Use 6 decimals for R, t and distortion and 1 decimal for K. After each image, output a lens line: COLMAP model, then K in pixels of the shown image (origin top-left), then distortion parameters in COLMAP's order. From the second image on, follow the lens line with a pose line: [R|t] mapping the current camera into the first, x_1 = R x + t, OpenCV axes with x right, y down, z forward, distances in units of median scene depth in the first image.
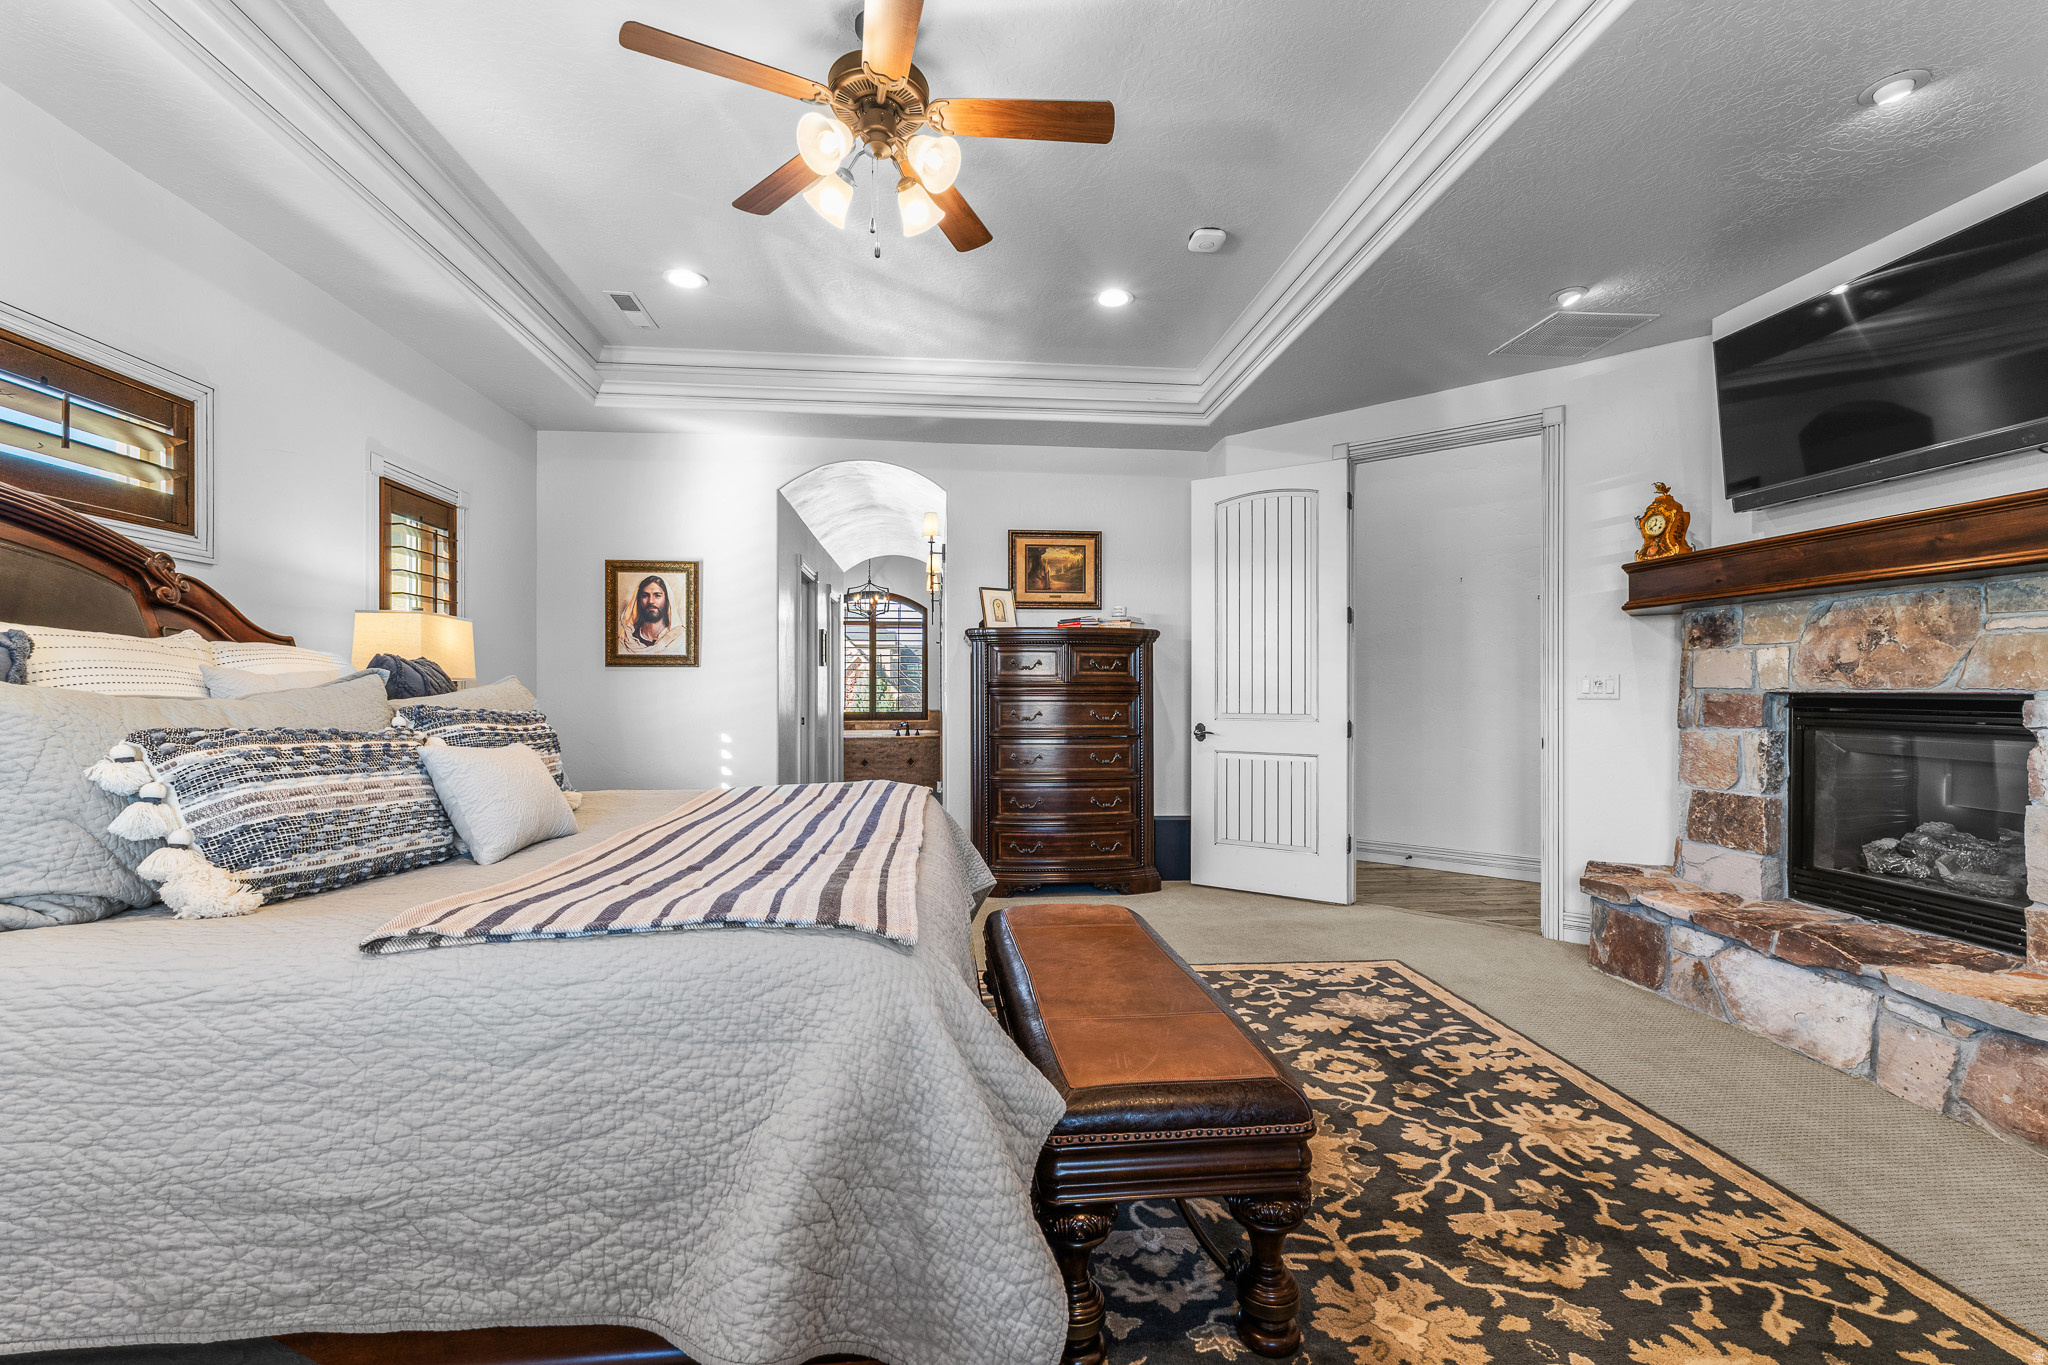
lens RADIAL K [[870.4, 0, 1030.4], [0, 870.4, 695.6], [0, 0, 1]] dist [0.004163, 0.000214]
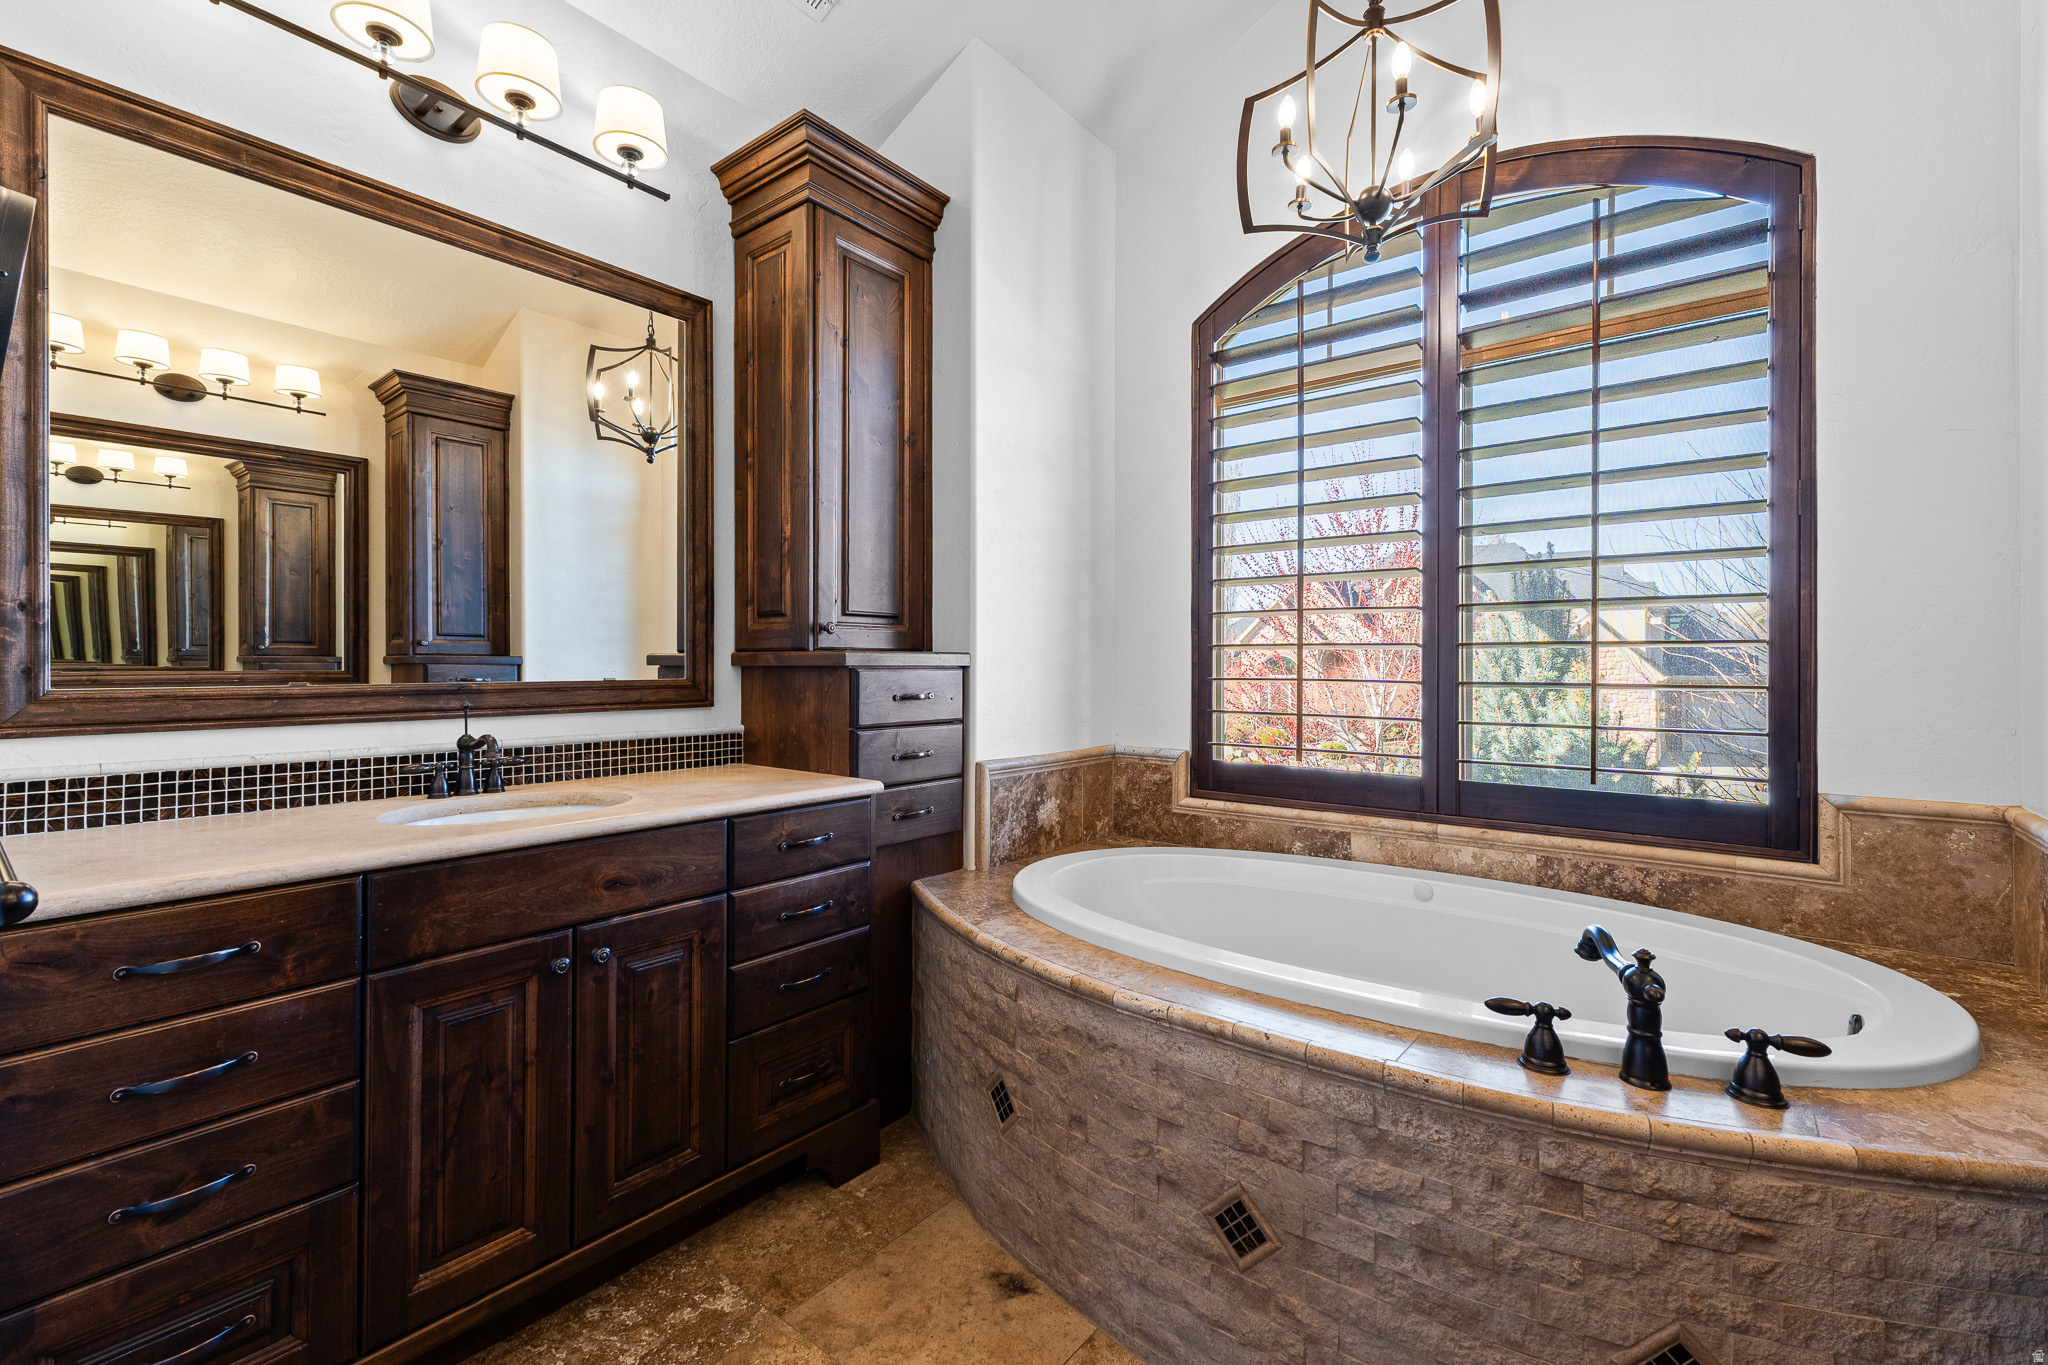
lens RADIAL K [[890.1, 0, 1016.1], [0, 890.1, 661.1], [0, 0, 1]] dist [0.010096, -0.001299]
pose [[0.706757, -0.007403, -0.707417, -0.229837], [-0.002014, 0.999920, -0.012476, -0.012192], [0.707453, 0.010242, 0.706686, 1.704480]]
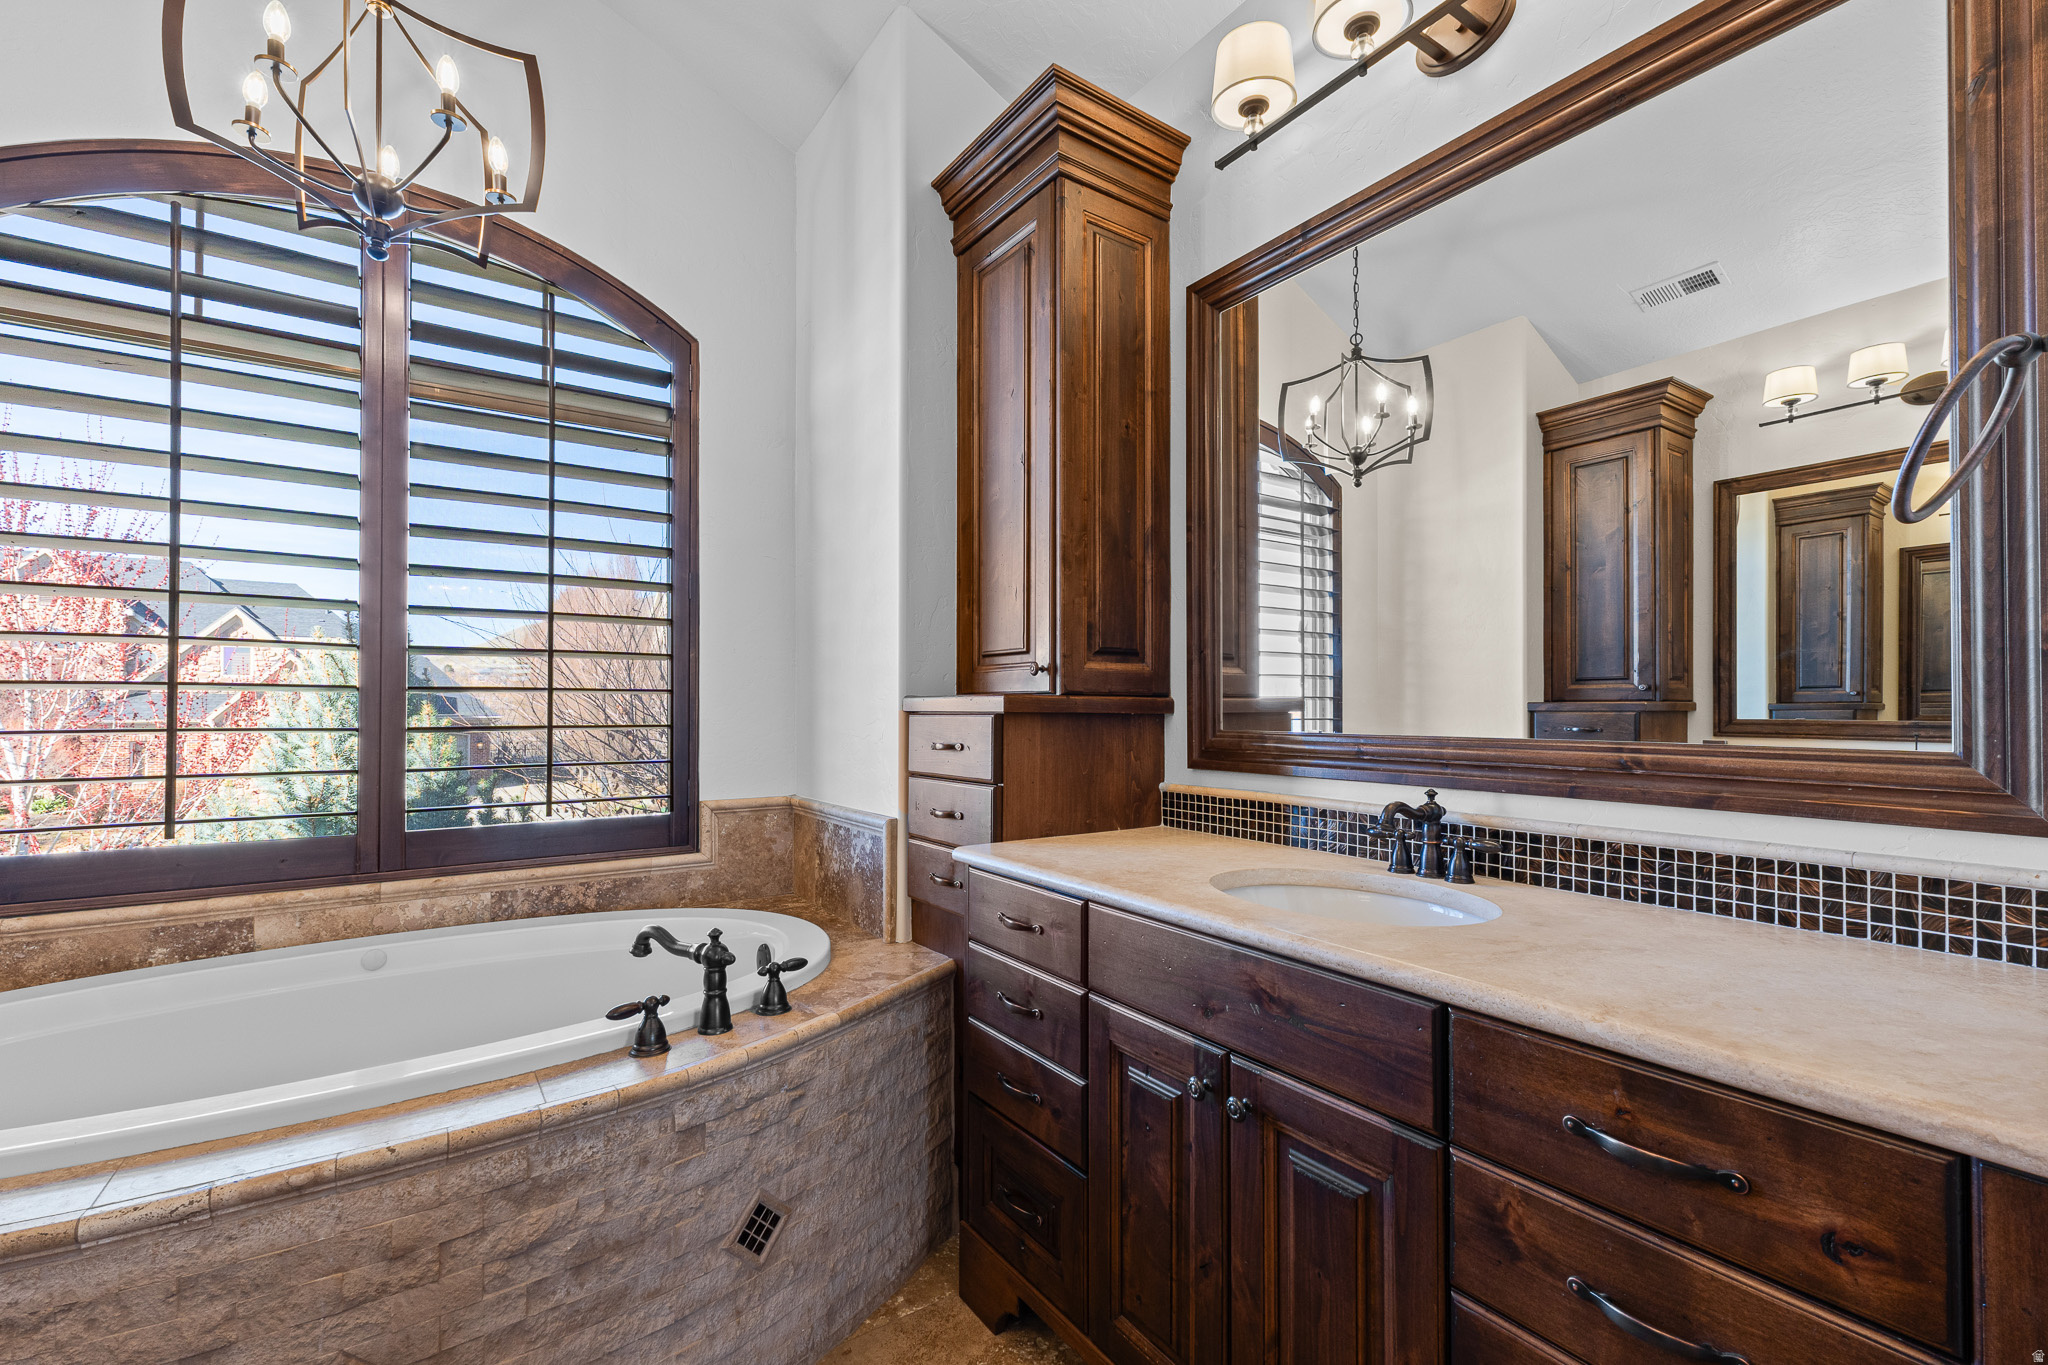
lens RADIAL K [[870.4, 0, 1030.4], [0, 870.4, 695.6], [0, 0, 1]] dist [0.004163, 0.000214]
pose [[0.877453, -0.000568, 0.479663, -0.325854], [0.008826, 0.999849, -0.014962, -0.014085], [-0.479582, 0.017362, 0.877325, 1.673909]]
